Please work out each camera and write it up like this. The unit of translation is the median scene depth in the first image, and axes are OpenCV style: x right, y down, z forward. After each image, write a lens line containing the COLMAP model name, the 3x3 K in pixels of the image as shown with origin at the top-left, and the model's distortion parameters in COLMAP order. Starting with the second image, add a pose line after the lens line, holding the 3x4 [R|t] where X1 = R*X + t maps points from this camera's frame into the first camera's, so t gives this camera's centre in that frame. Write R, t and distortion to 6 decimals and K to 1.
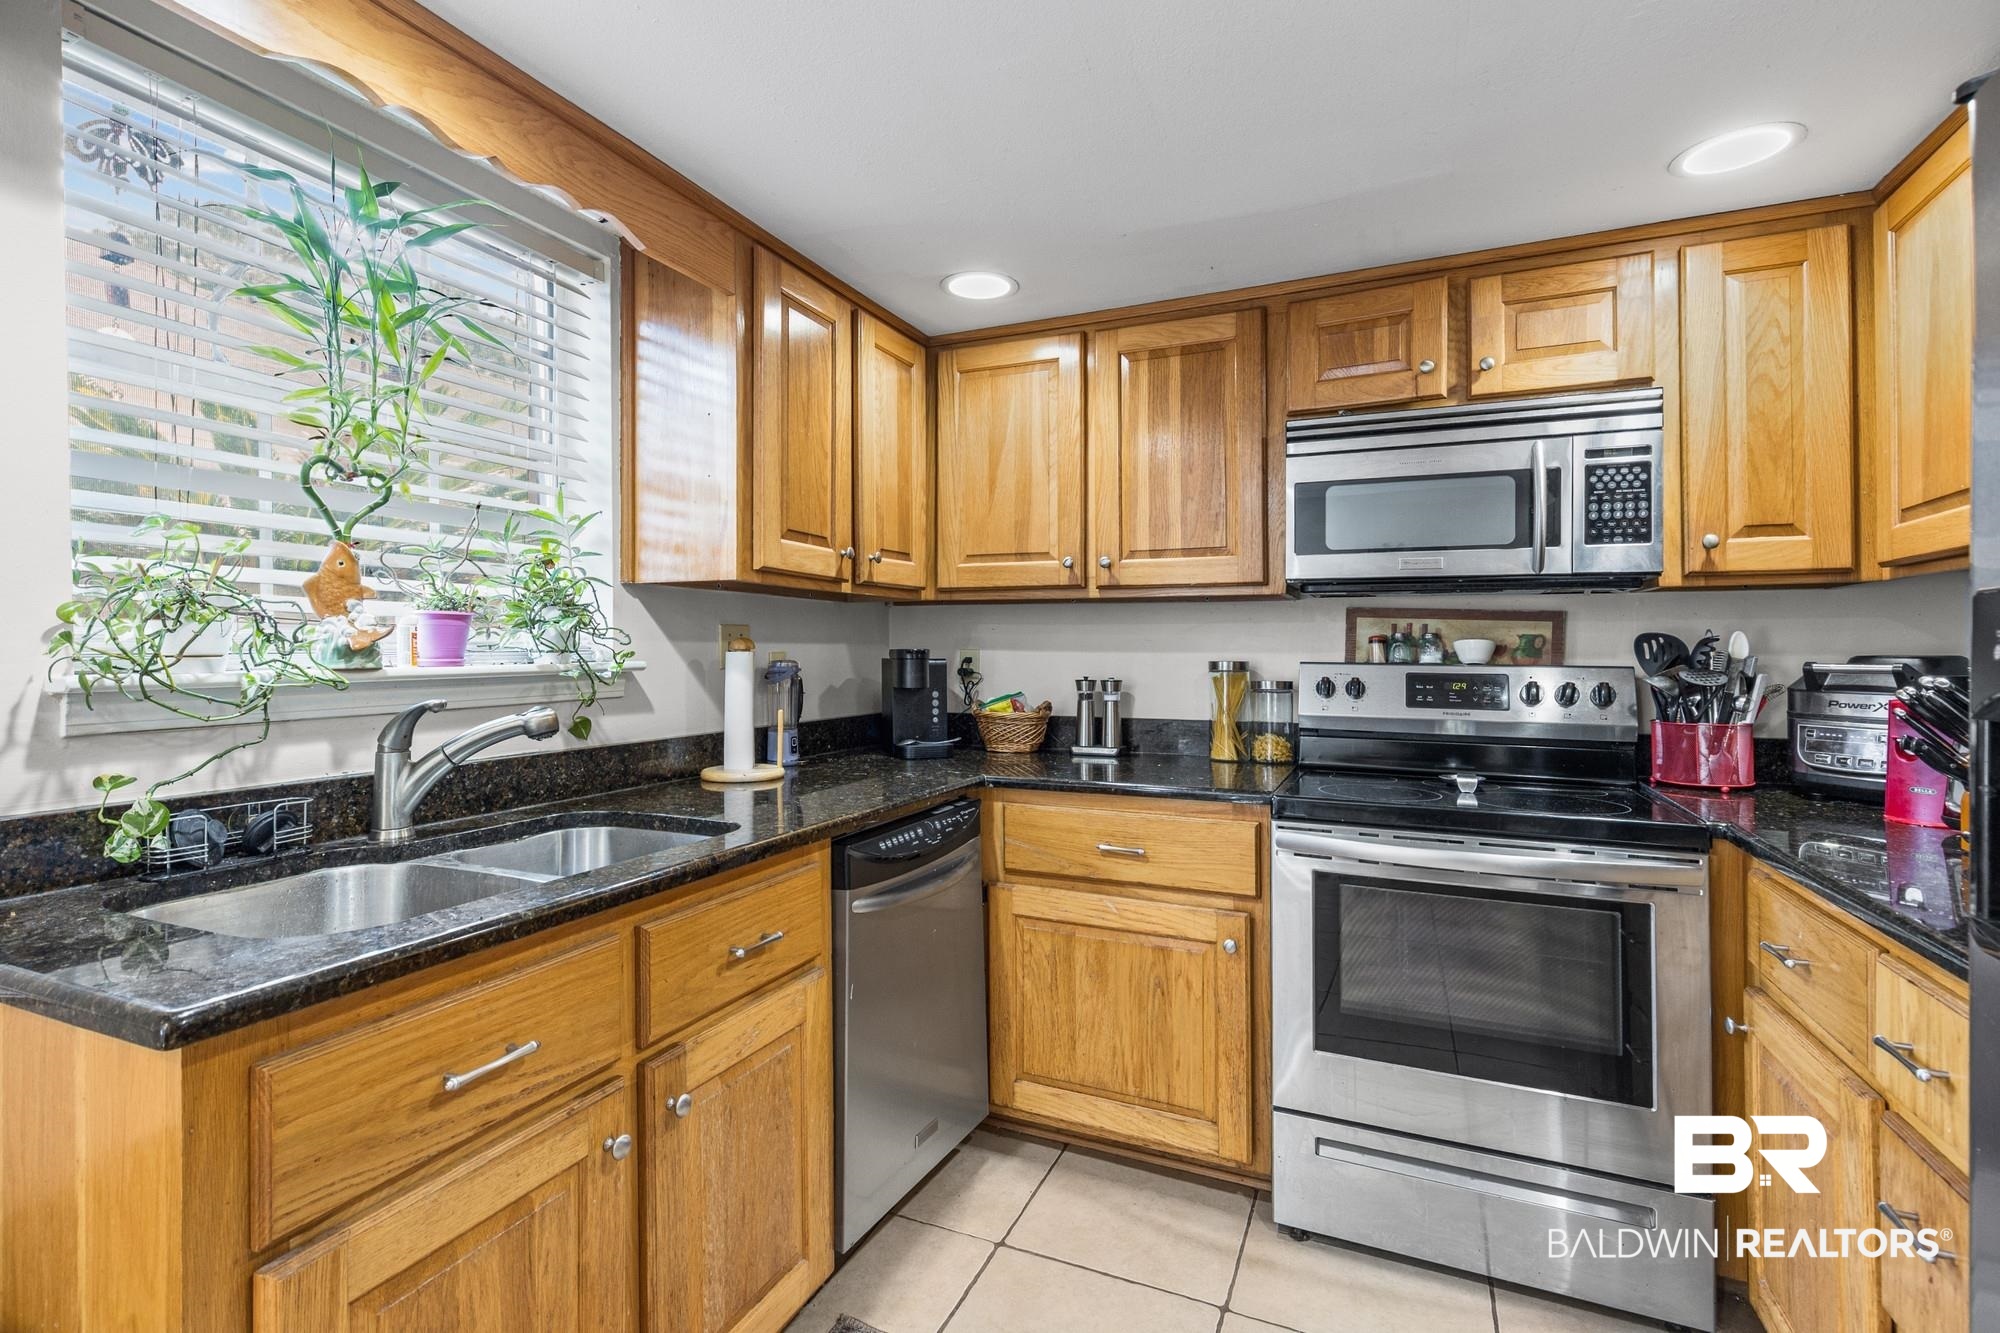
lens RADIAL K [[913.9, 0, 998.7], [0, 913.9, 637.7], [0, 0, 1]] dist [-0.000046, -0.000263]
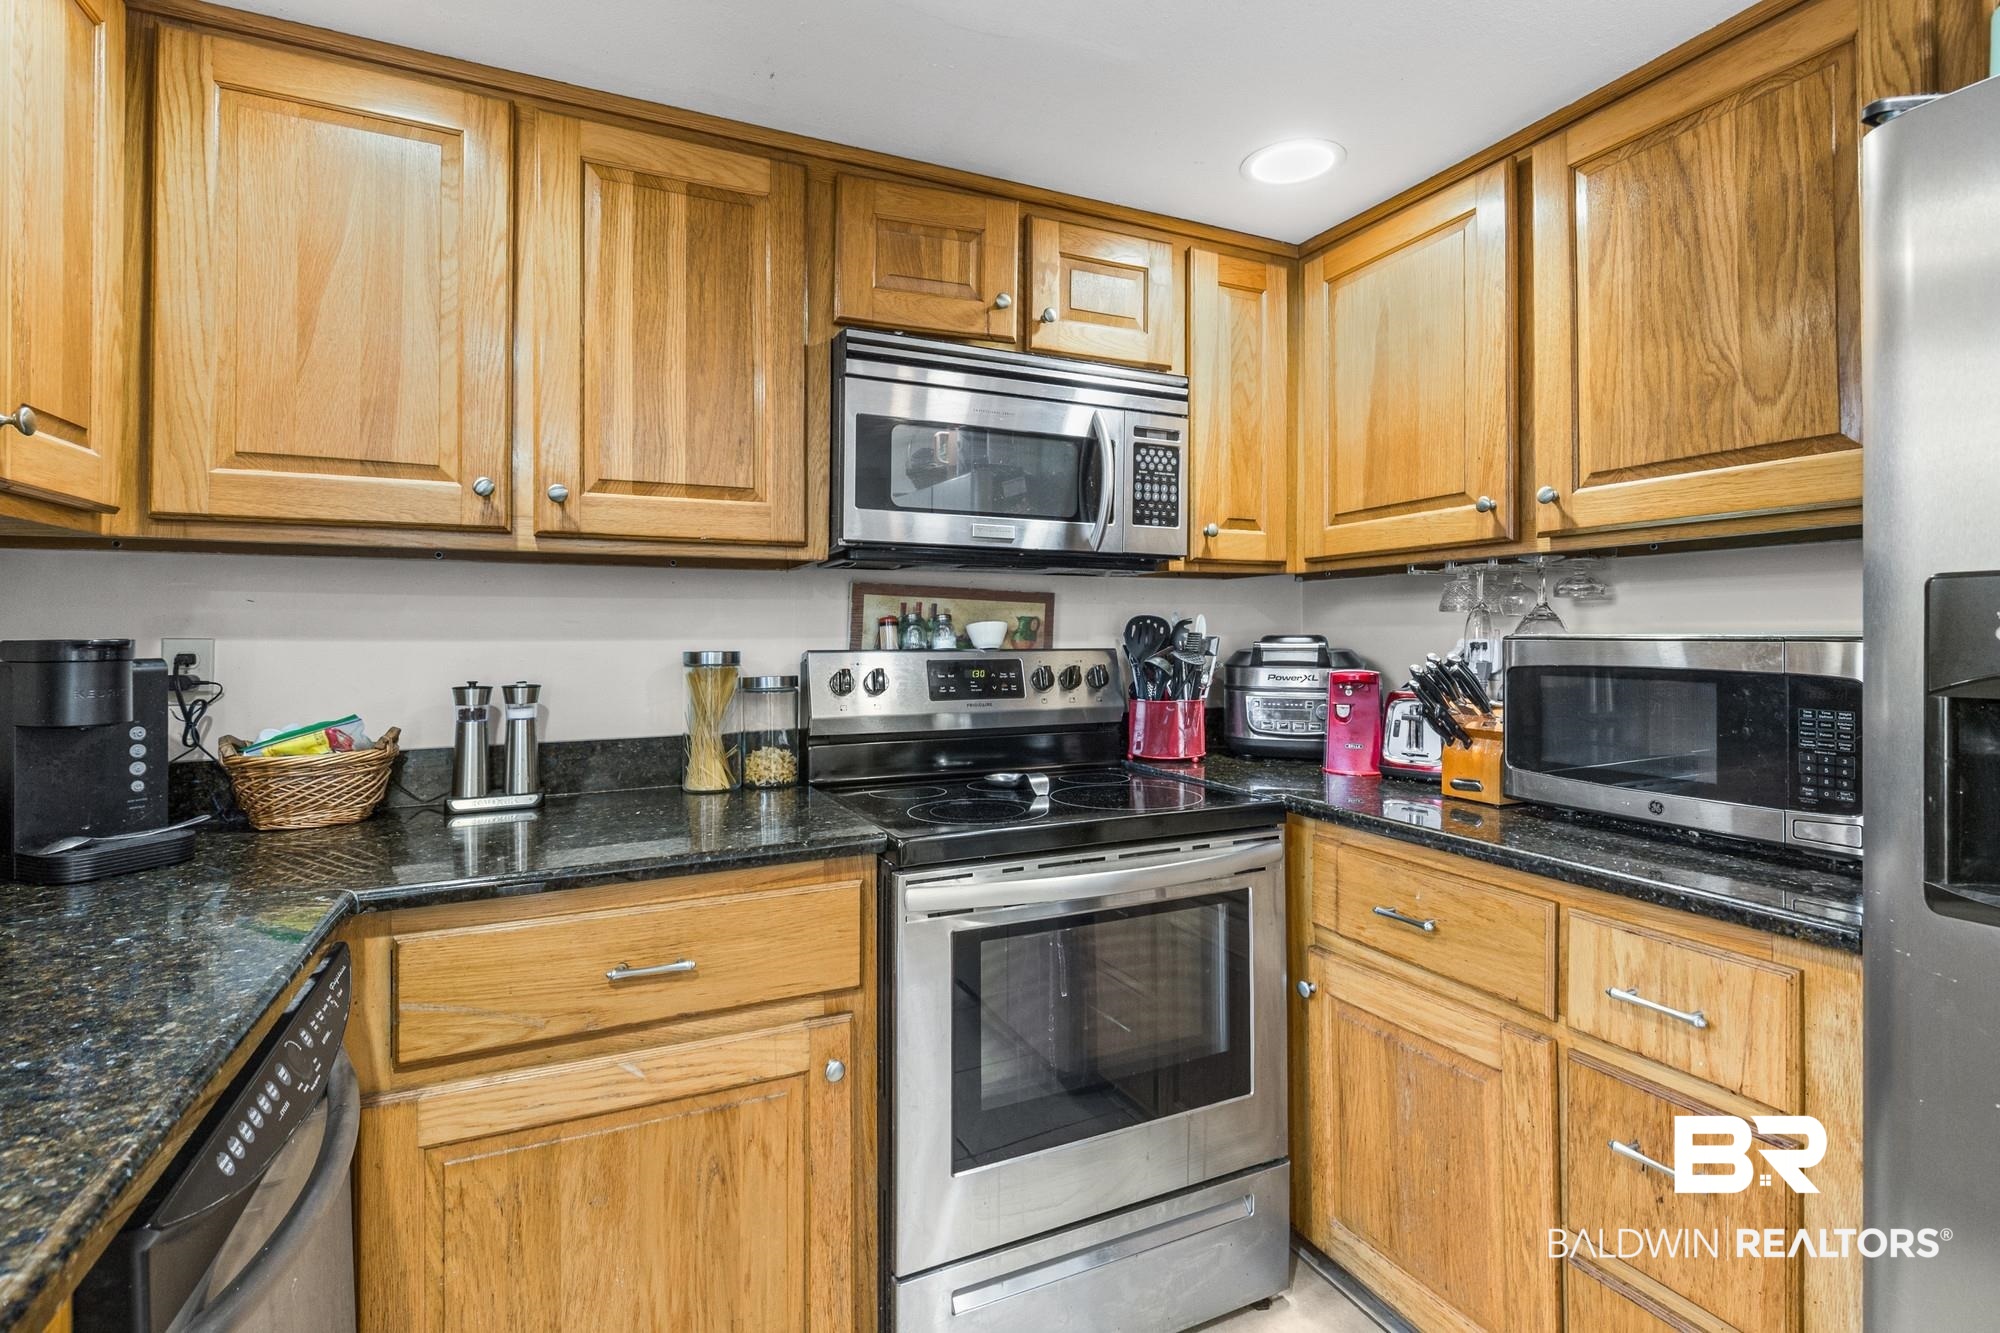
lens RADIAL K [[919.4, 0, 1000.5], [0, 919.4, 616.6], [0, 0, 1]] dist [0.000437, -0.000269]
pose [[0.655102, 0.006047, 0.755516, -0.163946], [-0.003823, 0.999982, -0.004688, 0.001445], [-0.755531, 0.000183, 0.655113, 0.404756]]
